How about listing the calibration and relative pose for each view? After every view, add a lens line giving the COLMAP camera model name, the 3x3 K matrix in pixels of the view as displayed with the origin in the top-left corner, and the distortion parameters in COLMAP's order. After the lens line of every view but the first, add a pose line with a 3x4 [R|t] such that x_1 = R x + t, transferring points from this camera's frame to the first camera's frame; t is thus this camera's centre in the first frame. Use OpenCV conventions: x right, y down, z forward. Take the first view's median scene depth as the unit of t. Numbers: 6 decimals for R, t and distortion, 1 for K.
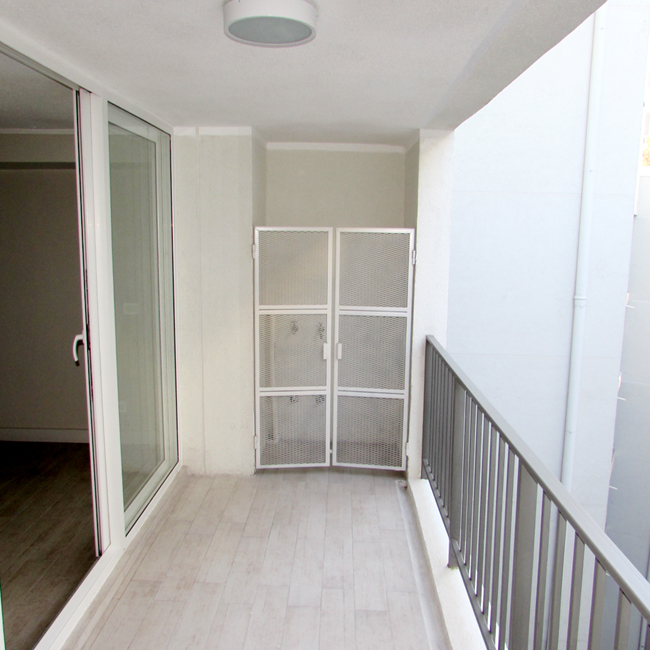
lens RADIAL K [[596.6, 0, 325.0], [0, 596.6, 325.0], [0, 0, 1]] dist [-0.038901, -0.006039]
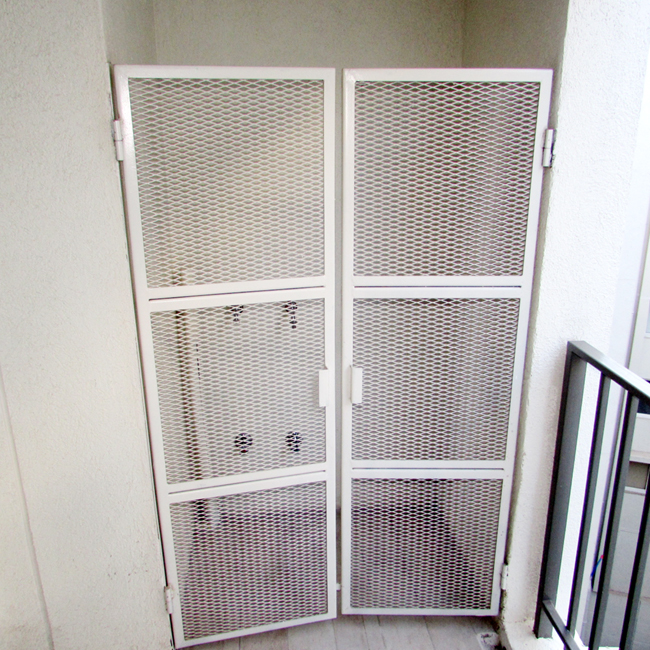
lens RADIAL K [[596.6, 0, 325.0], [0, 596.6, 325.0], [0, 0, 1]] dist [-0.038901, -0.006039]
pose [[0.991398, -0.056925, 0.117855, -0.044273], [0.038896, 0.987924, 0.149978, -0.060562], [-0.124970, -0.144104, 0.981640, 0.601522]]
